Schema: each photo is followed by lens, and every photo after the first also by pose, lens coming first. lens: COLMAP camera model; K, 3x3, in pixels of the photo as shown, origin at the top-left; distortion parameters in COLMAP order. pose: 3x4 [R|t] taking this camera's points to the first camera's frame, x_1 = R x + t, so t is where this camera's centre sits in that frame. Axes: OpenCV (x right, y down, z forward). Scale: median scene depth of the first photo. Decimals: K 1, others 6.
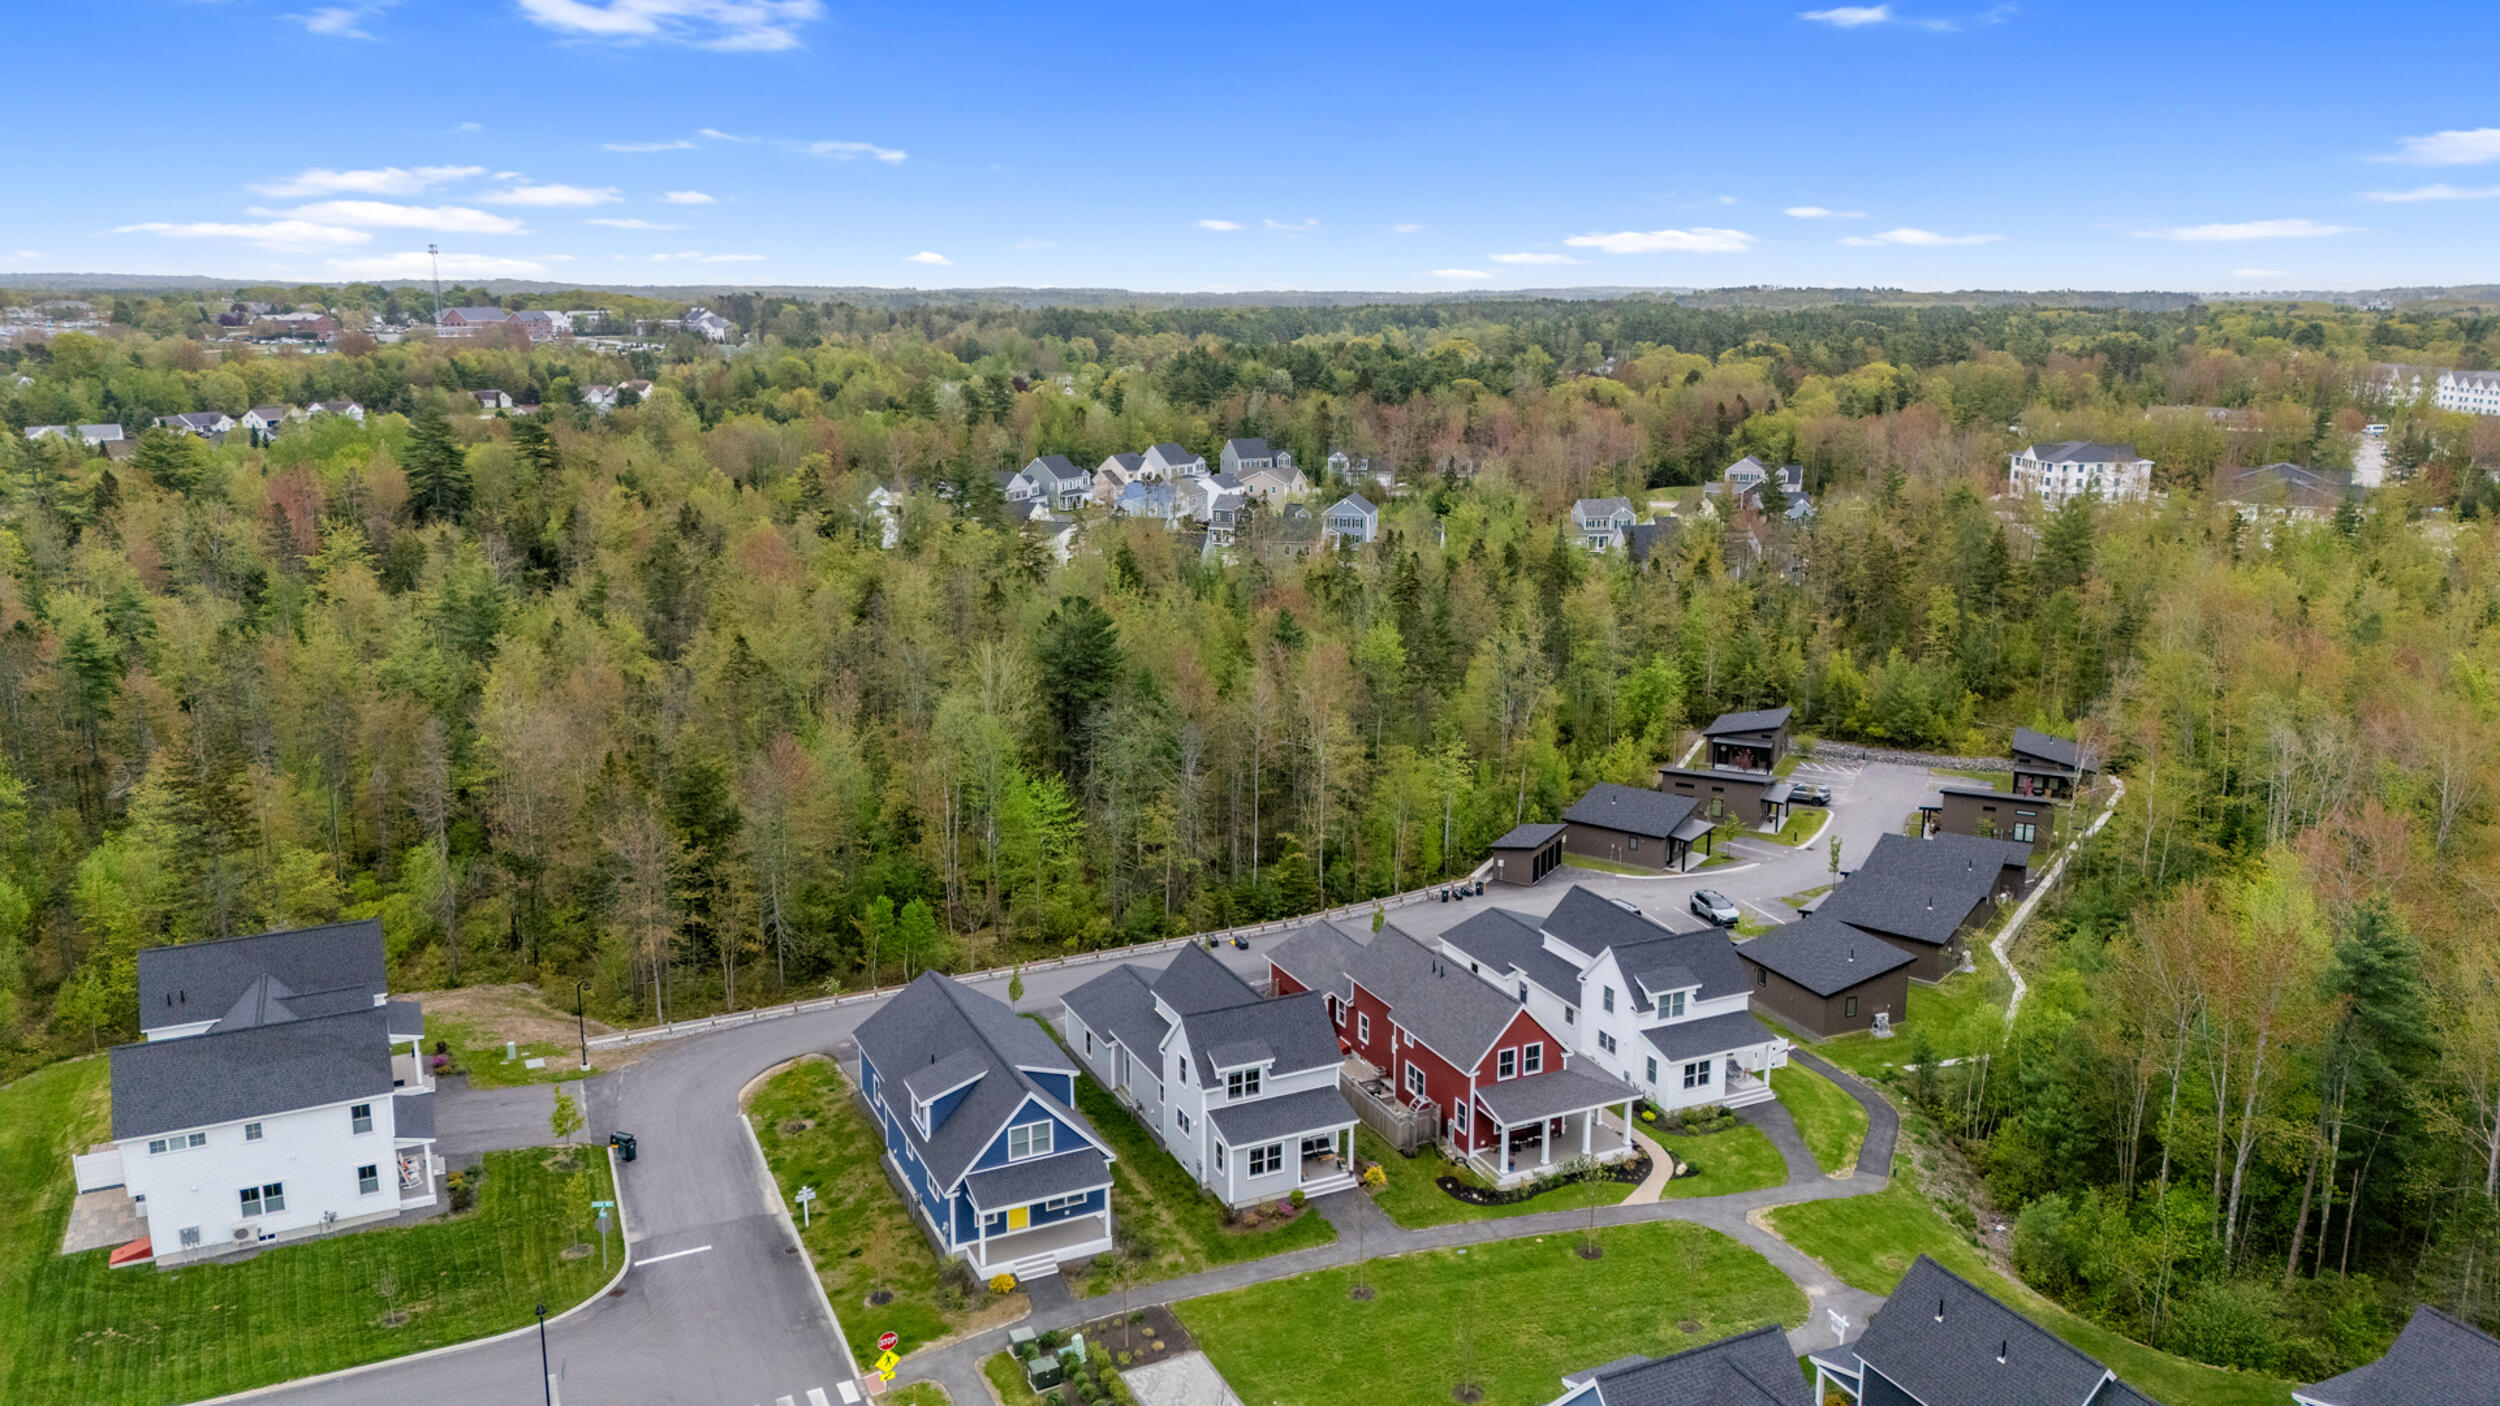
lens RADIAL K [[1771.2, 0, 1265.5], [0, 1771.2, 705.2], [0, 0, 1]] dist [0.084949, -0.077143]
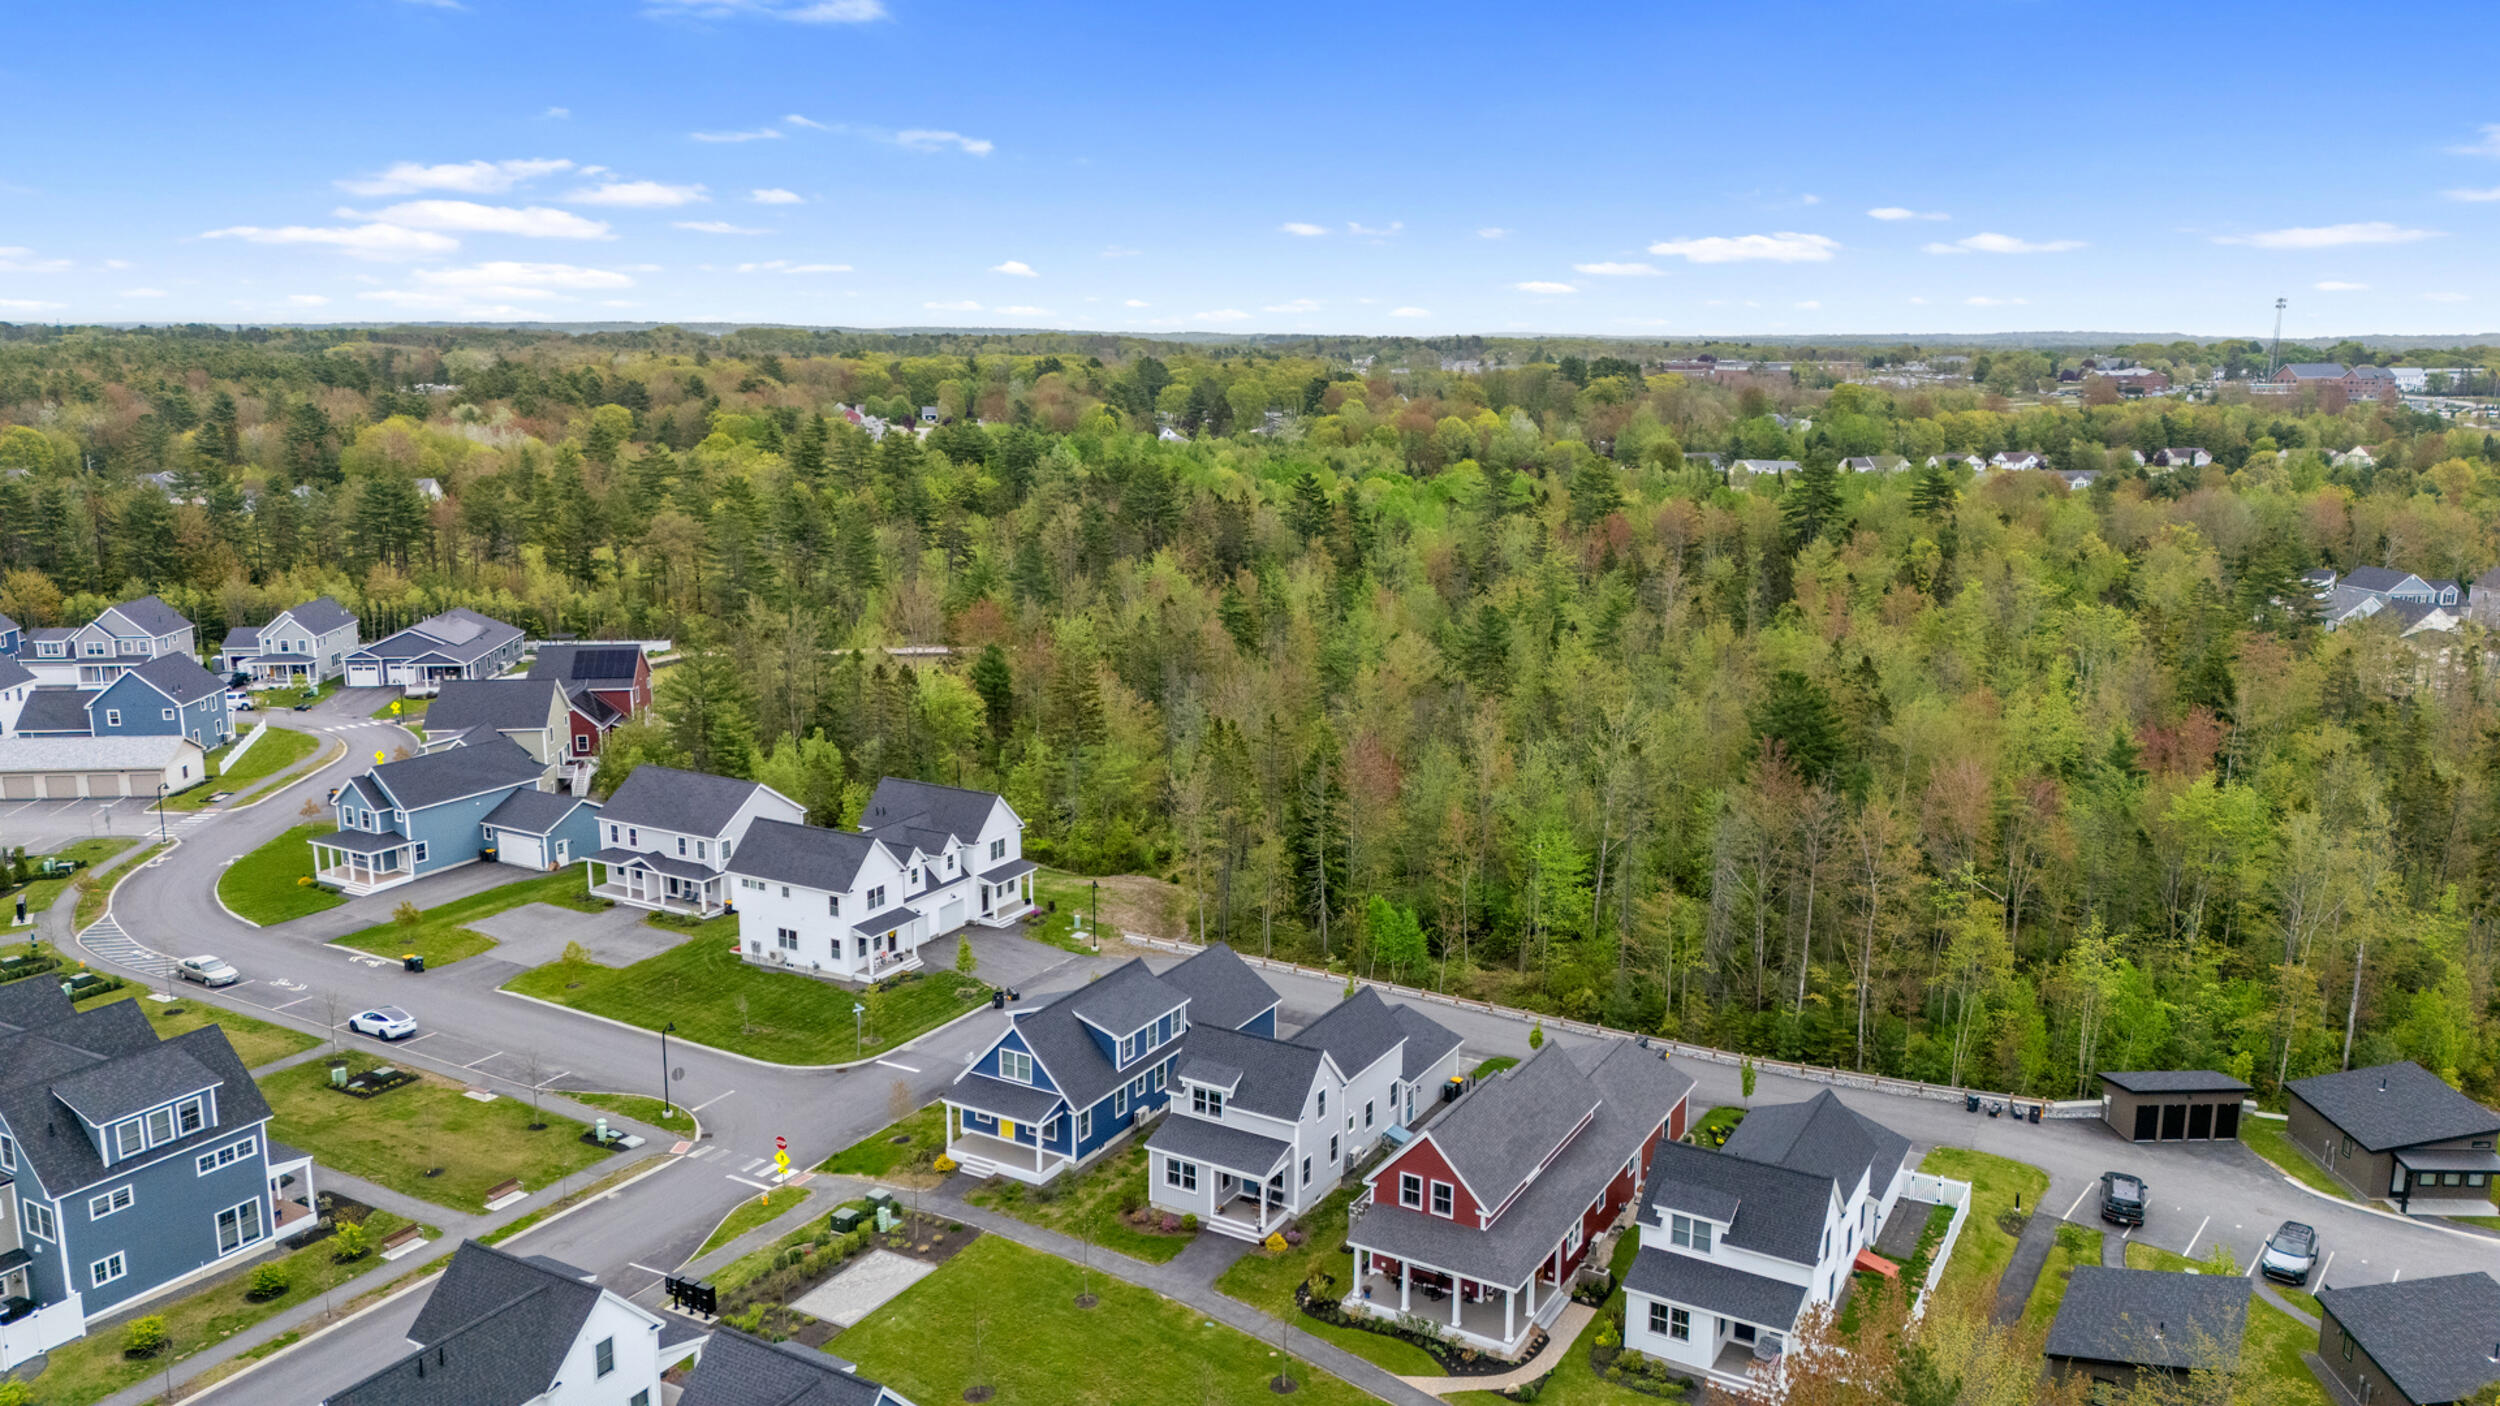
lens RADIAL K [[1773.0, 0, 1243.3], [0, 1773.0, 743.3], [0, 0, 1]] dist [0.094760, -0.114145]
pose [[0.581973, 0.185757, -0.791708, 0.702598], [-0.193460, 0.977236, 0.087077, -0.076290], [0.789861, 0.102488, 0.604662, 0.334432]]
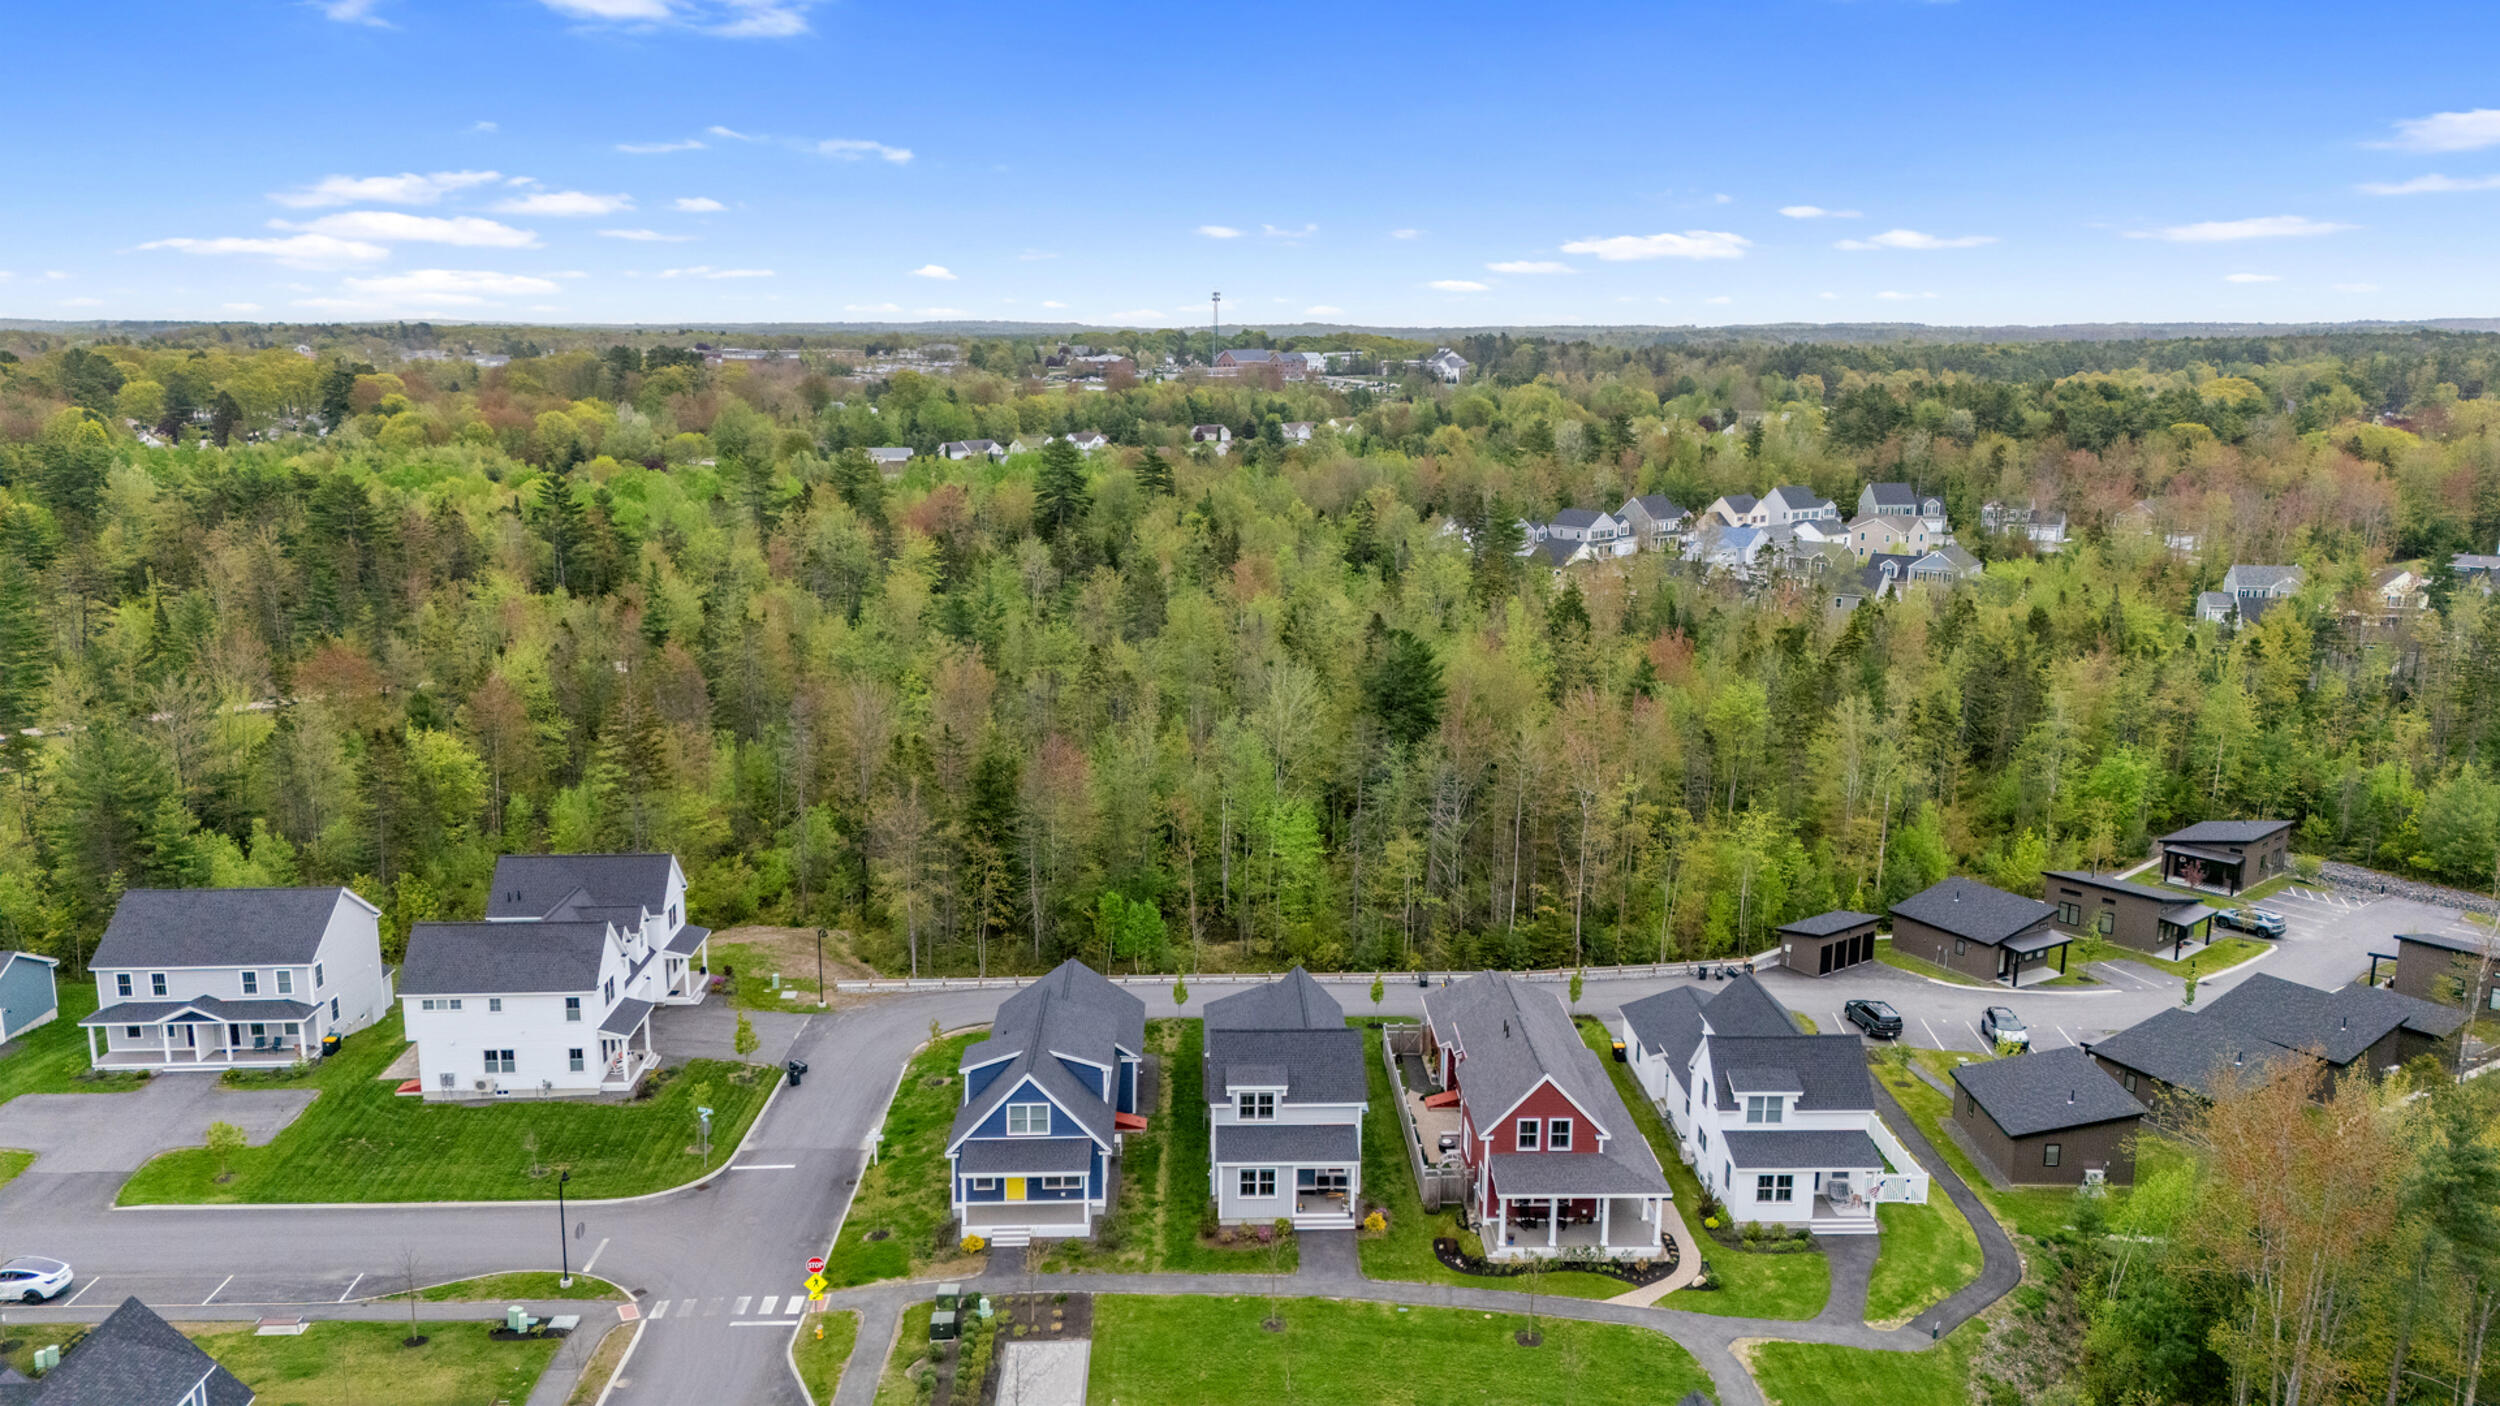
lens RADIAL K [[1792.8, 0, 1245.6], [0, 1792.8, 750.7], [0, 0, 1]] dist [0.086229, -0.075757]
pose [[0.914677, 0.090488, -0.393926, 0.331166], [-0.090080, 0.995742, 0.019570, -0.007017], [0.394019, 0.017585, 0.918934, 0.048473]]
